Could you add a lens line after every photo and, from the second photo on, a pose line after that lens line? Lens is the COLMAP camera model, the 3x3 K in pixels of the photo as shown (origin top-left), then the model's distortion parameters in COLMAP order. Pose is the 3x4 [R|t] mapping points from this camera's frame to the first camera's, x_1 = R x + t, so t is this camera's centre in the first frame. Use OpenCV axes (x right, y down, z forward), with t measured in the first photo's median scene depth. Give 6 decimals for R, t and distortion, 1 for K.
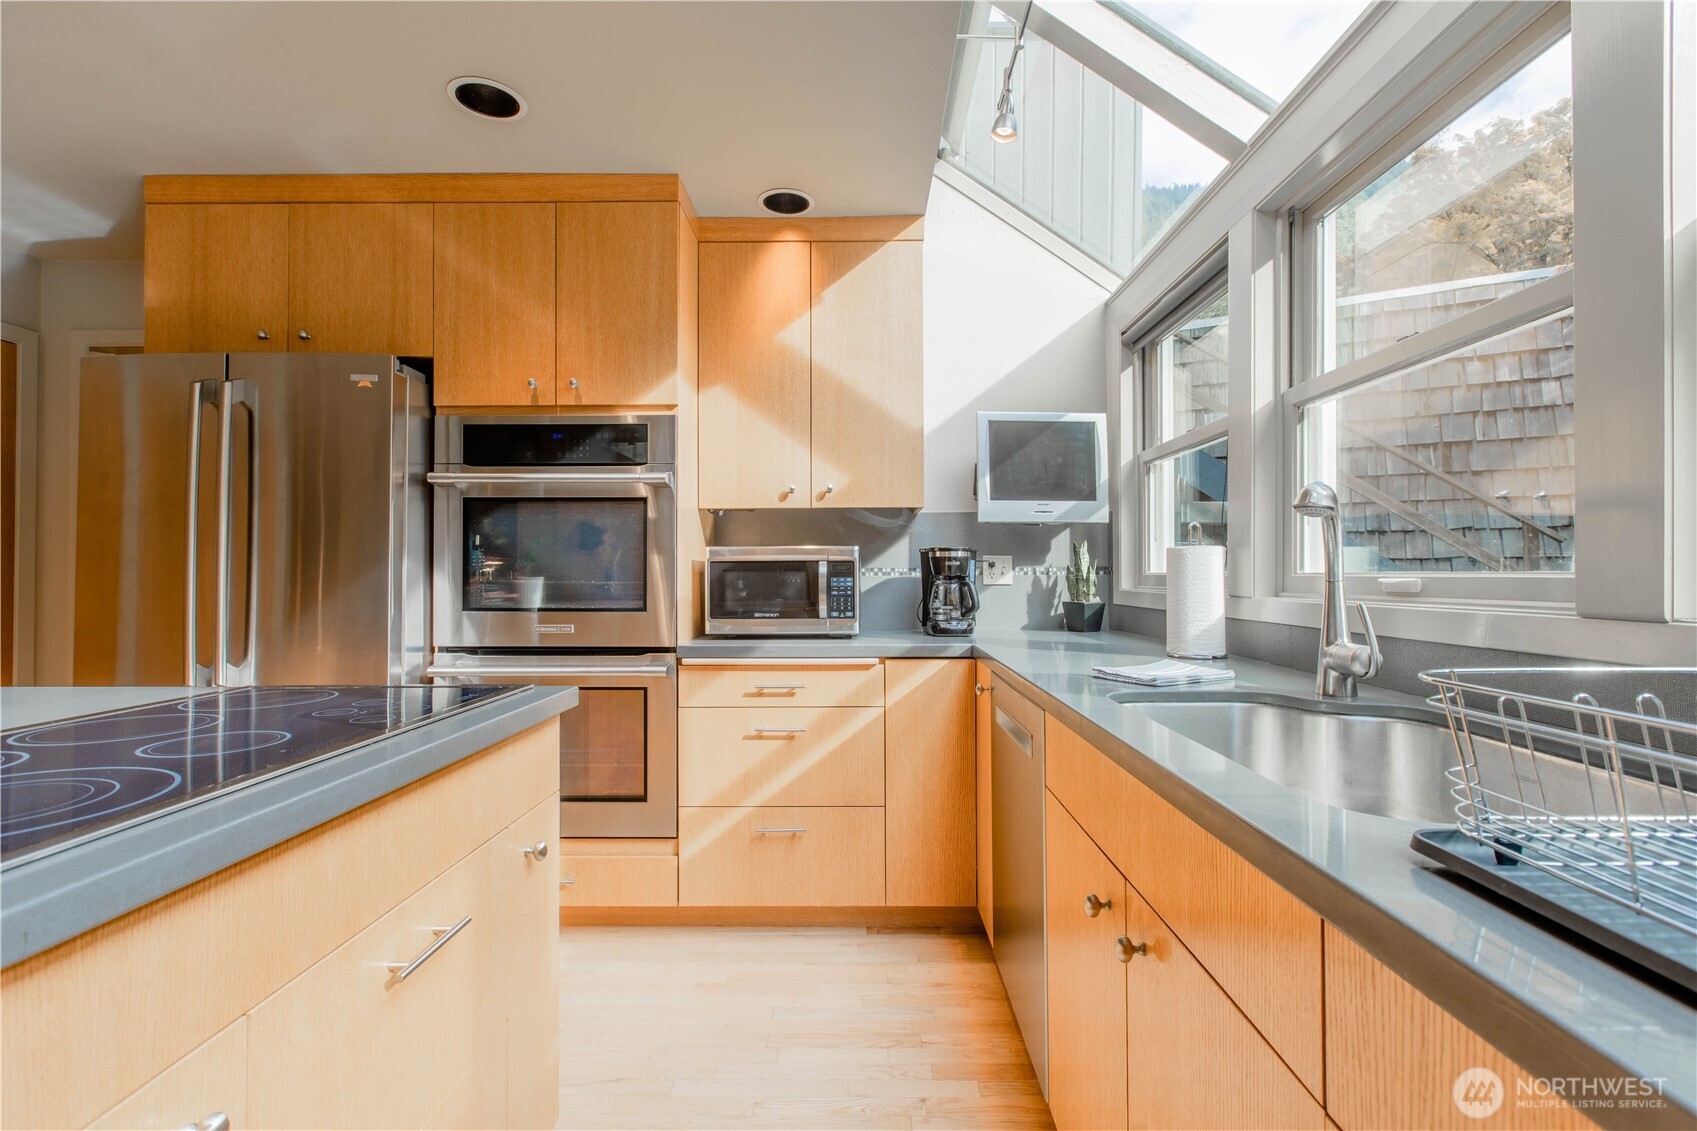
lens RADIAL K [[766.1, 0, 851.7], [0, 766.1, 565.6], [0, 0, 1]] dist [0.001918, -0.000002]
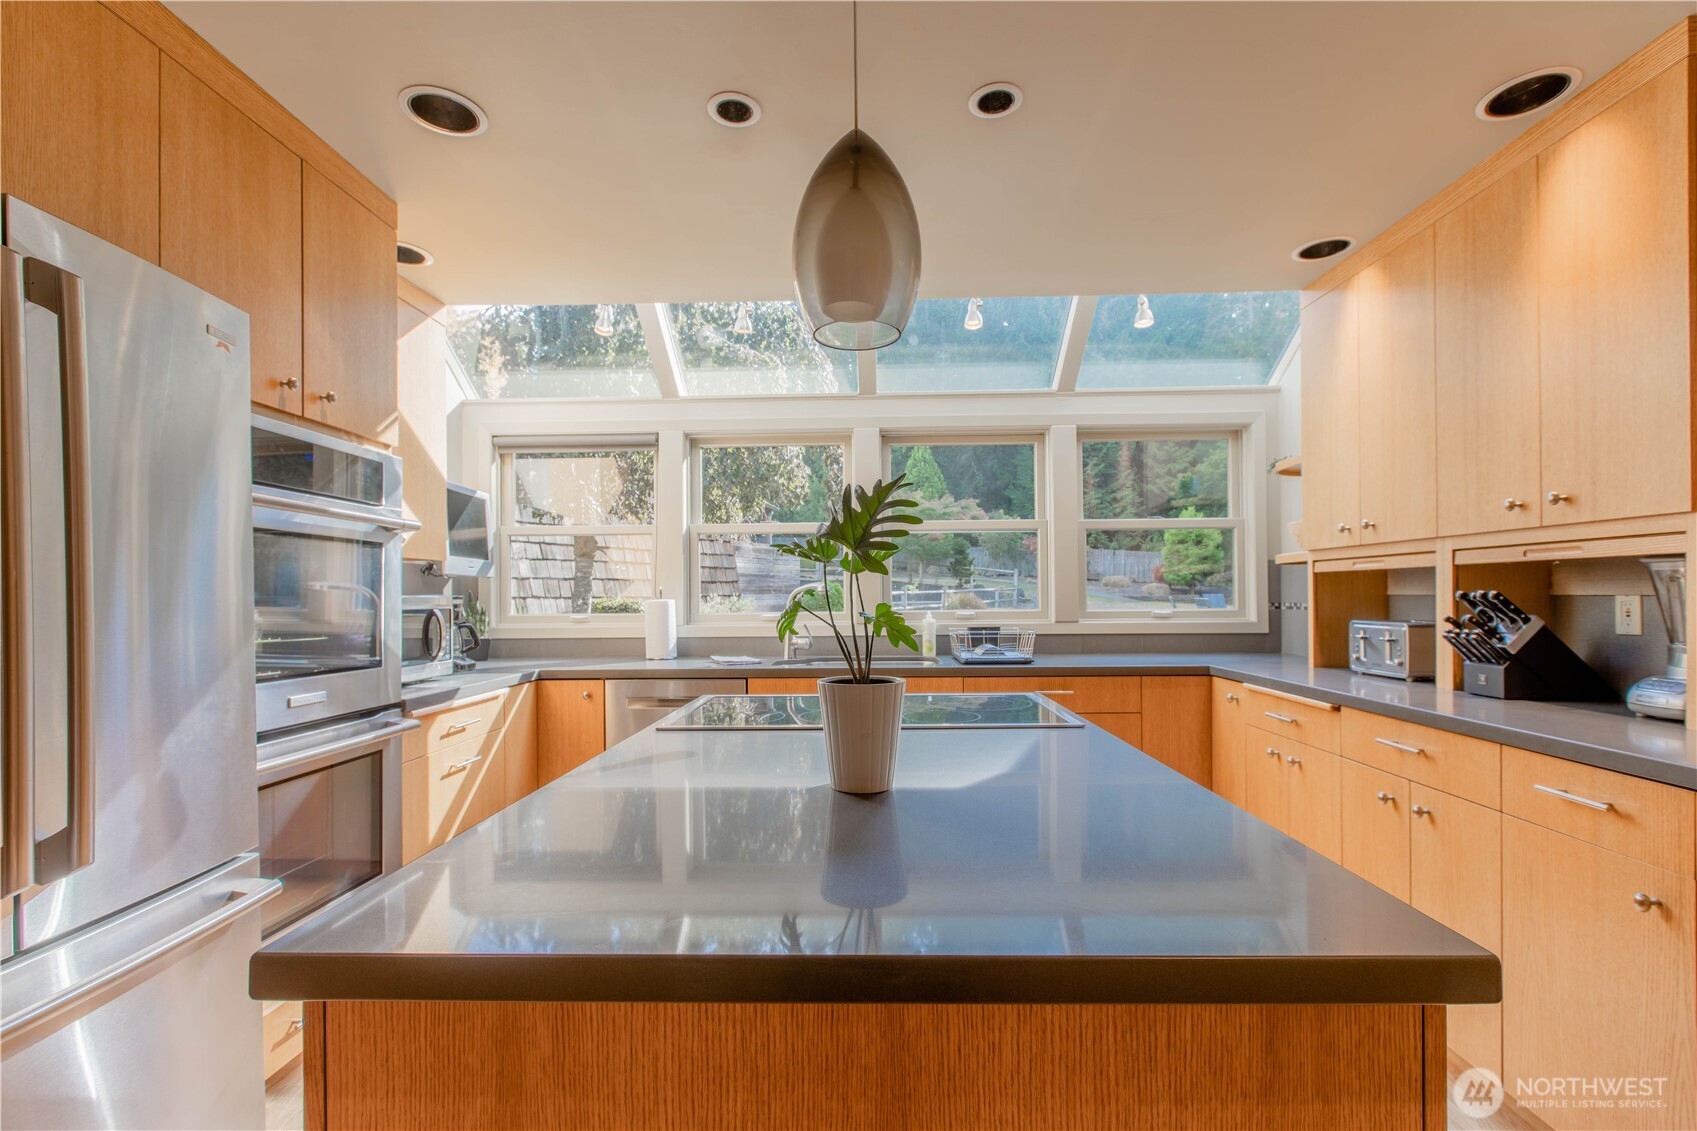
lens RADIAL K [[766.1, 0, 850.0], [0, 766.1, 598.1], [0, 0, 1]] dist [0.001918, -0.000002]
pose [[0.013144, 0.001745, 0.999912, -1.161893], [-0.006099, 0.999980, -0.001665, -0.024348], [-0.999895, -0.006077, 0.013154, 0.420103]]
